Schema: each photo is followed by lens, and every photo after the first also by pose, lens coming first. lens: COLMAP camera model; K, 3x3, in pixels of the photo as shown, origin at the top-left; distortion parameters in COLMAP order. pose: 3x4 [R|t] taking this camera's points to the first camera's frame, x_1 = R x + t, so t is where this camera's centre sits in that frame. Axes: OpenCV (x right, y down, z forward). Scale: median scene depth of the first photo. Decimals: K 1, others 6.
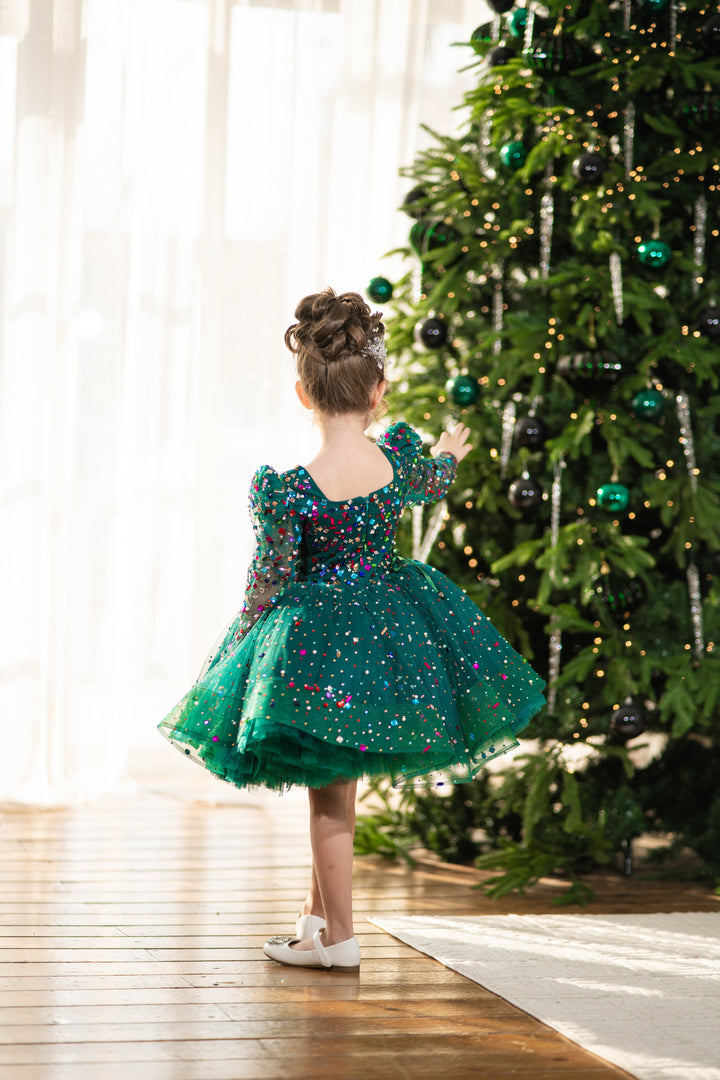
lens RADIAL K [[2680.0, 0, 362.8], [0, 2680.0, 537.6], [0, 0, 1]] dist [0.102884, 0.000000]
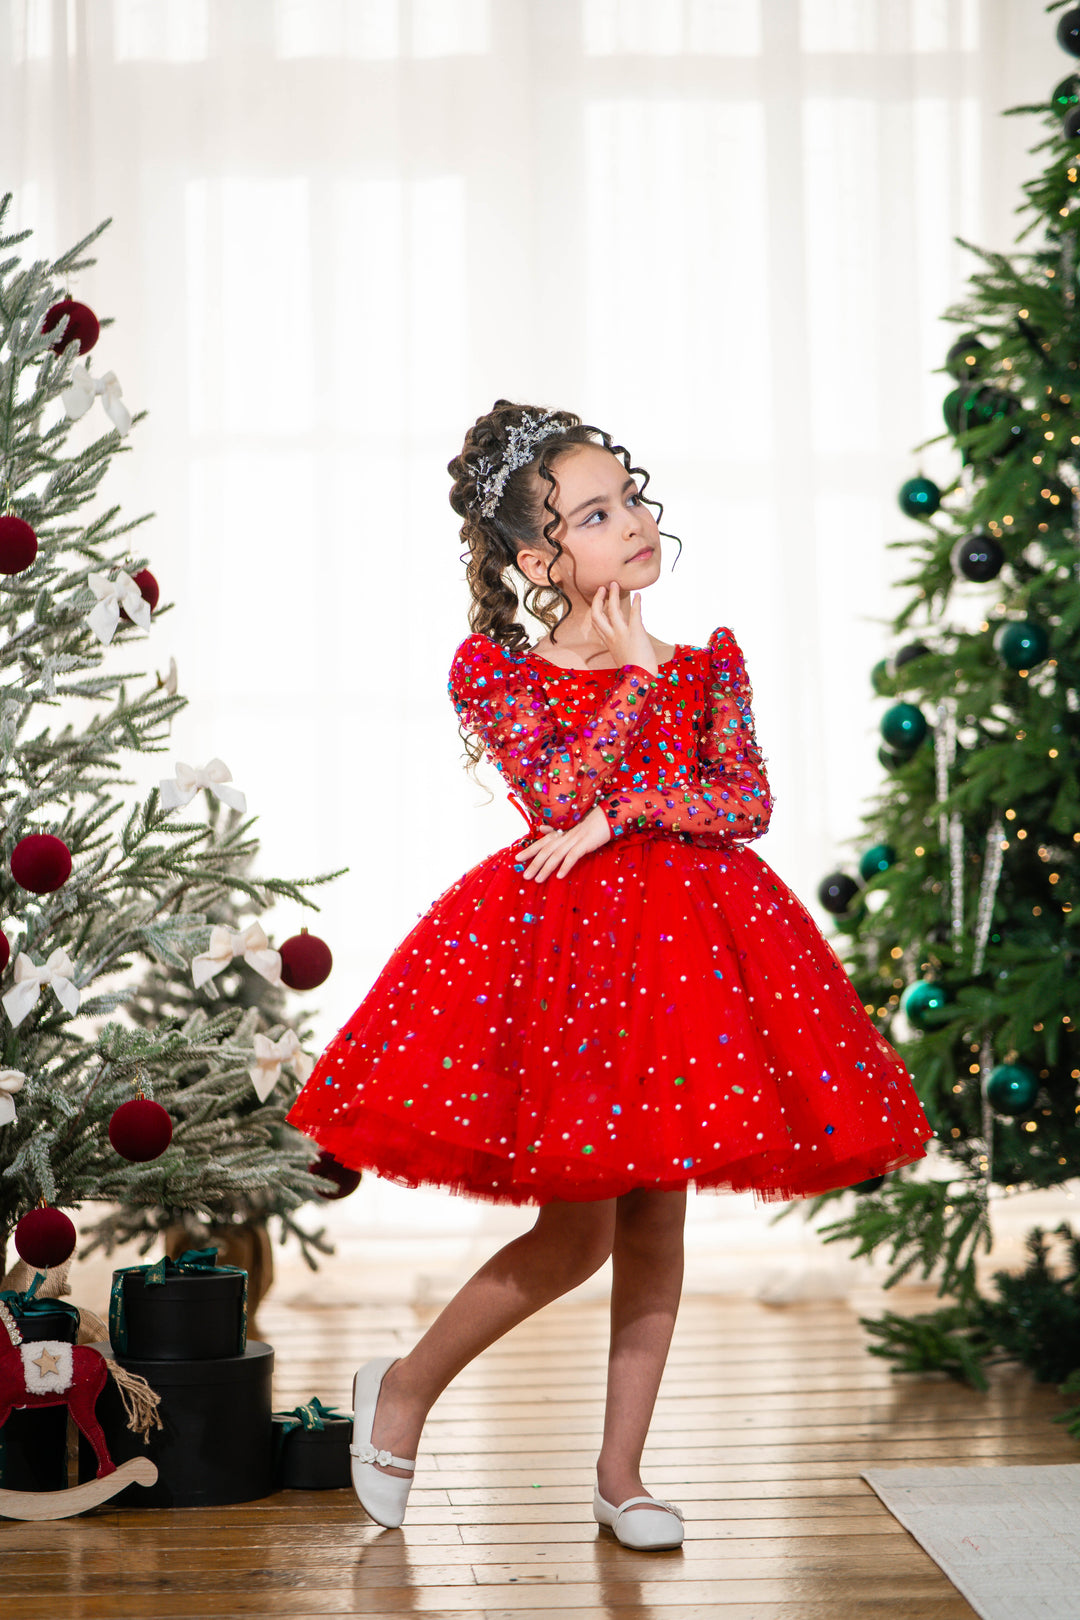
lens RADIAL K [[4020.1, 0, 541.6], [0, 4020.1, 811.8], [0, 0, 1]] dist [0.102884, 0.000000]
pose [[0.974533, -0.049362, -0.218746, 0.136970], [0.045318, 0.998697, -0.023470, 0.002572], [0.219619, 0.012959, 0.975500, 0.034151]]
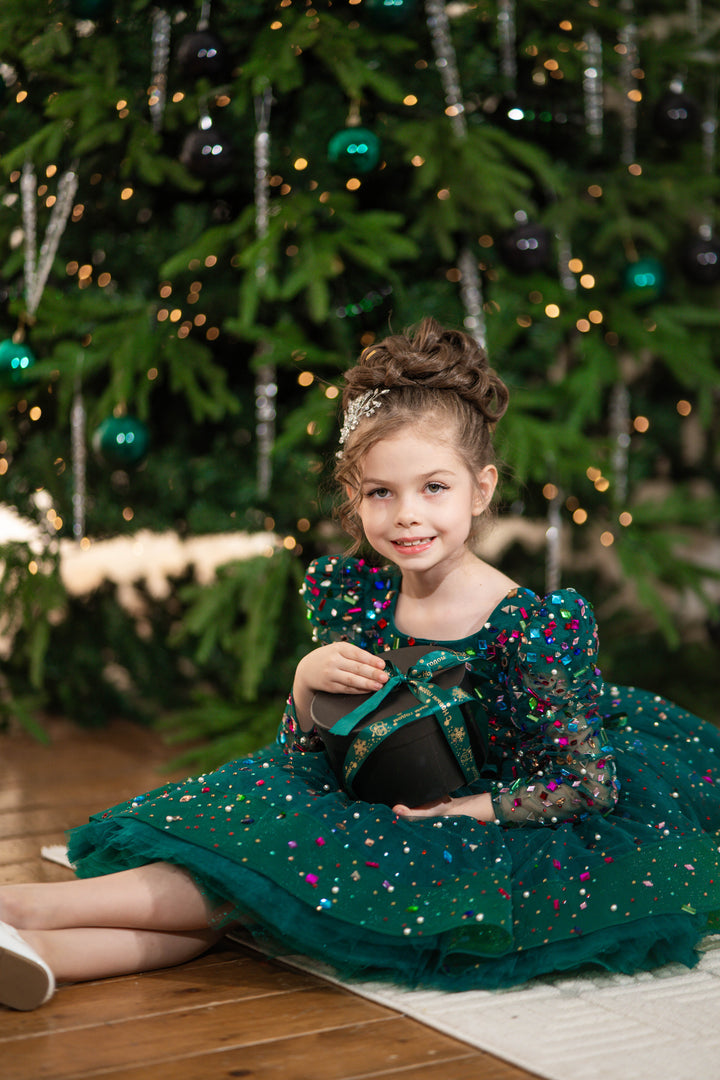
lens RADIAL K [[2681.8, 0, 366.3], [0, 2681.8, 585.4], [0, 0, 1]] dist [-0.032332, 0.000000]
pose [[0.963474, -0.073544, 0.257504, -0.072887], [0.044359, 0.992097, 0.117373, 0.012553], [-0.264101, -0.101663, 0.959122, 0.369416]]
